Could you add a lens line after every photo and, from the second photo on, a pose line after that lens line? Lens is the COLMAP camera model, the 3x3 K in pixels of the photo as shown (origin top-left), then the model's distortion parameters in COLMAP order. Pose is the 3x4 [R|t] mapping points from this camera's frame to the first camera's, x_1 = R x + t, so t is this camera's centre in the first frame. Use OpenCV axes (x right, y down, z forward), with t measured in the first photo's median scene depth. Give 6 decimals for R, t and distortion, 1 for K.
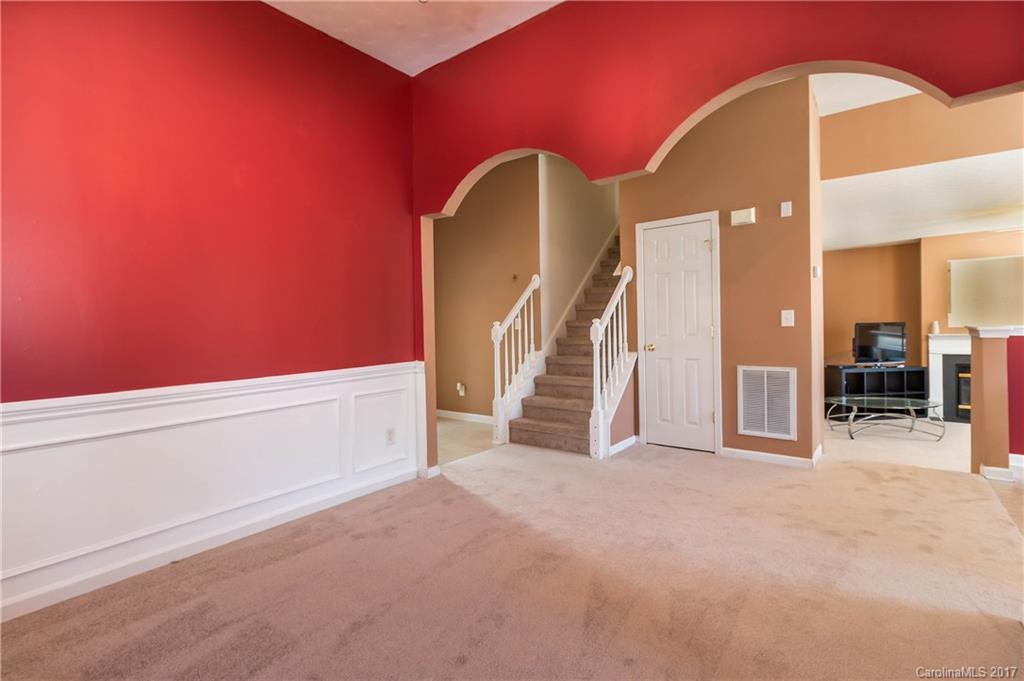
lens RADIAL K [[479.7, 0, 515.2], [0, 479.7, 338.7], [0, 0, 1]] dist [0.001488, 0.000368]
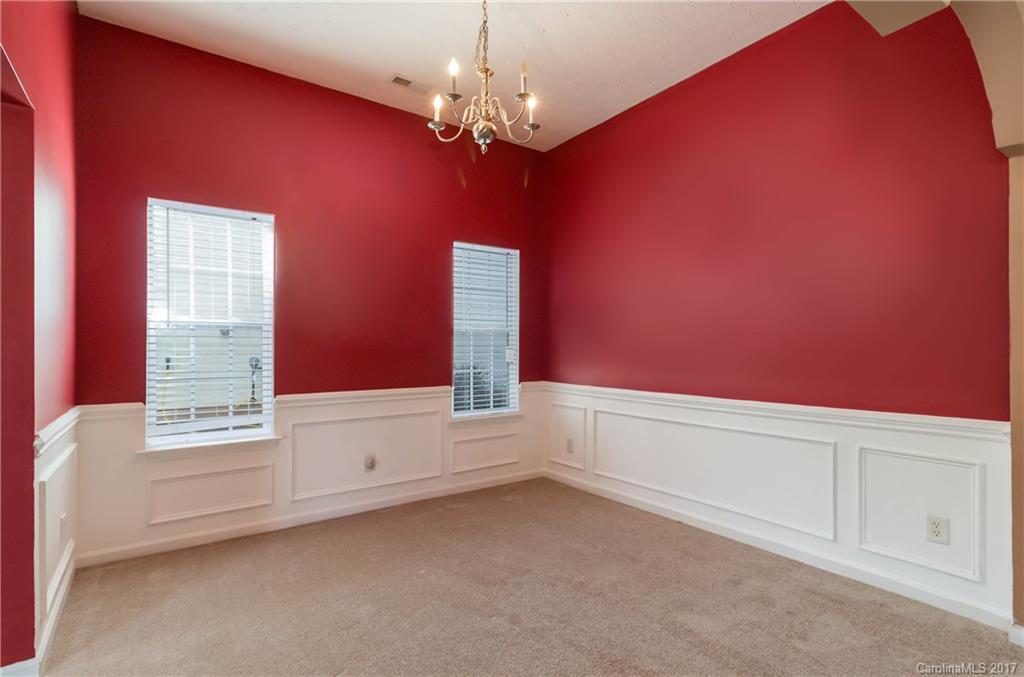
lens RADIAL K [[479.7, 0, 512.4], [0, 479.7, 342.8], [0, 0, 1]] dist [0.001488, 0.000368]
pose [[-0.291332, 0.006241, -0.956602, 0.584120], [-0.022886, 0.999647, 0.013491, -0.045090], [0.956348, 0.025823, -0.291086, 0.726252]]
